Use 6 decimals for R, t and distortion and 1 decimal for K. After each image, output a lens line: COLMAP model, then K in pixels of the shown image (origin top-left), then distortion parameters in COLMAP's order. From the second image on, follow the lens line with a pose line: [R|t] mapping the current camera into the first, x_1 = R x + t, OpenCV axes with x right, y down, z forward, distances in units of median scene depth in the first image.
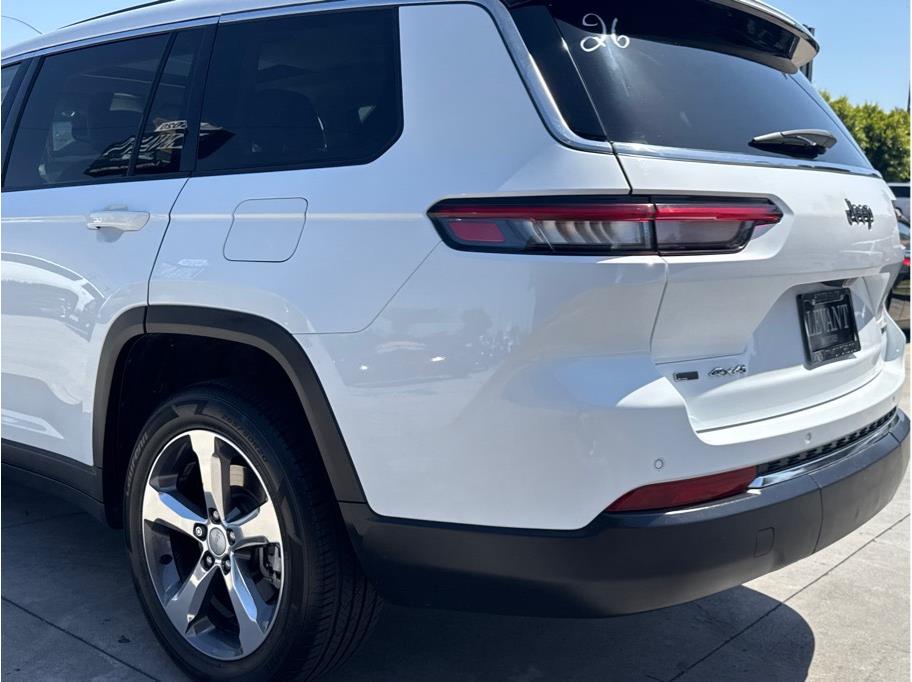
lens RADIAL K [[989.8, 0, 456.4], [0, 989.8, 342.8], [0, 0, 1]] dist [0.065430, 0.000000]
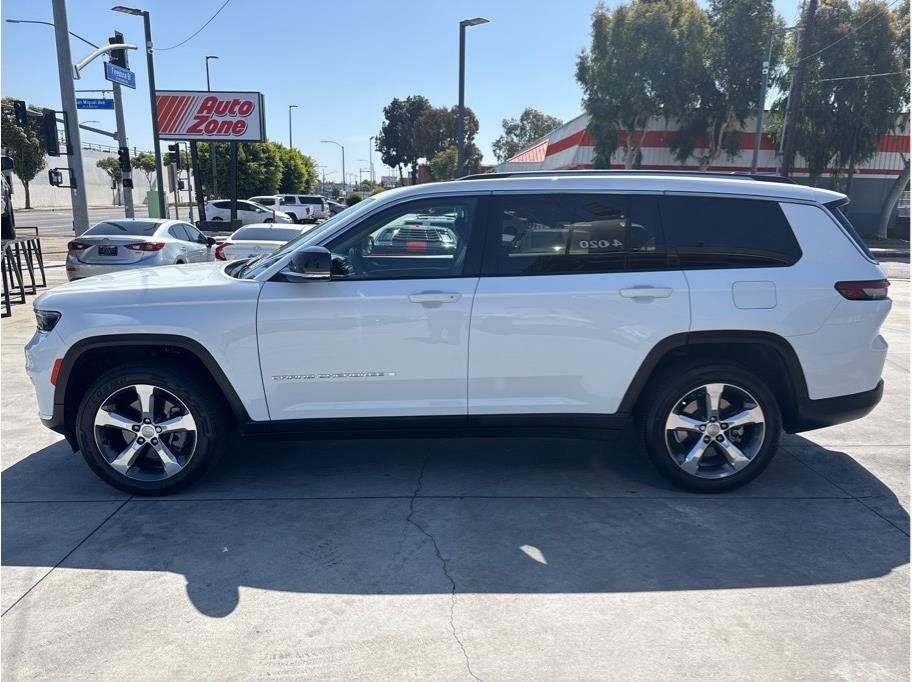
lens RADIAL K [[633.4, 0, 463.0], [0, 633.4, 349.1], [0, 0, 1]] dist [0.037622, -0.043419]
pose [[0.770603, -0.142736, 0.621126, -1.655999], [0.087912, 0.989088, 0.118225, -0.222568], [-0.631223, -0.036500, 0.774742, 0.241219]]
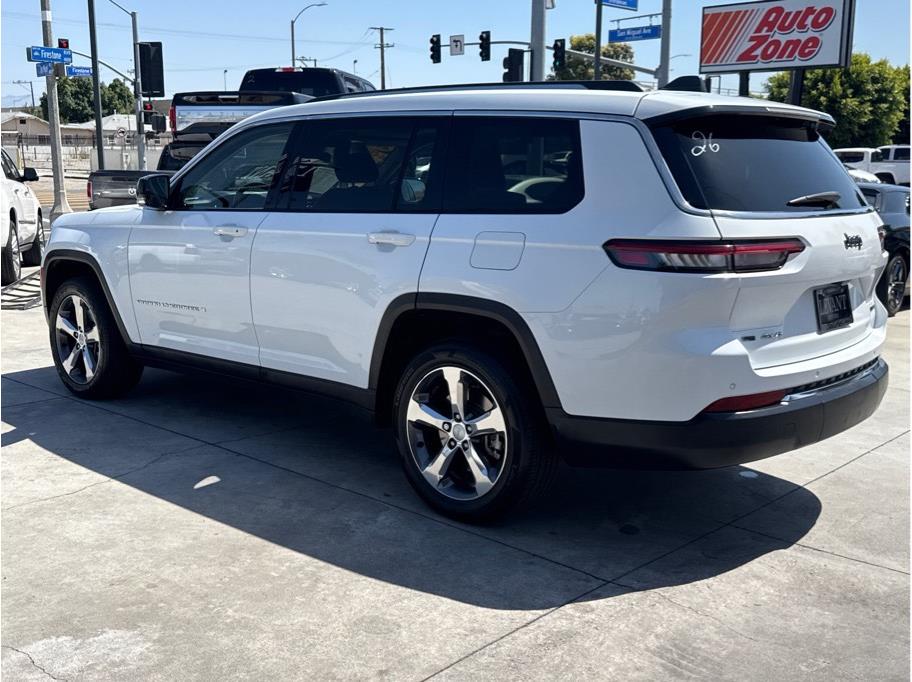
lens RADIAL K [[948.5, 0, 451.2], [0, 948.5, 343.7], [0, 0, 1]] dist [0.066370, 0.000000]
pose [[0.998833, 0.010134, -0.047223, -0.187876], [-0.007793, 0.998744, 0.049496, -0.032225], [0.047665, -0.049070, 0.997657, -0.629708]]
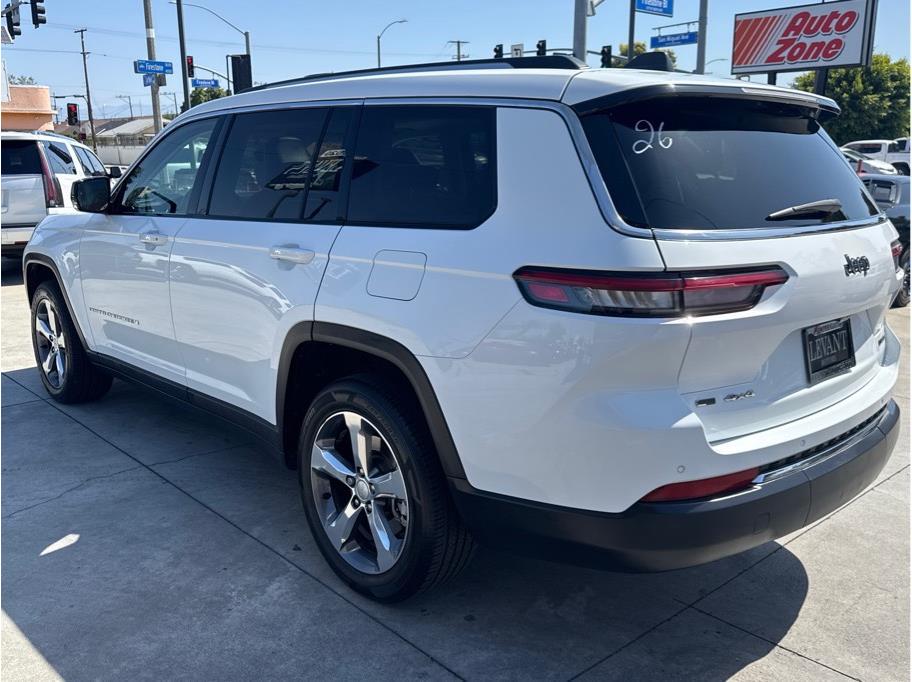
lens RADIAL K [[797.4, 0, 449.1], [0, 797.4, 344.8], [0, 0, 1]] dist [0.023830, 0.022439]
pose [[0.991486, 0.022795, -0.128202, 0.022000], [-0.010735, 0.995515, 0.093990, -0.117423], [0.129769, -0.091814, 0.987284, -0.081307]]
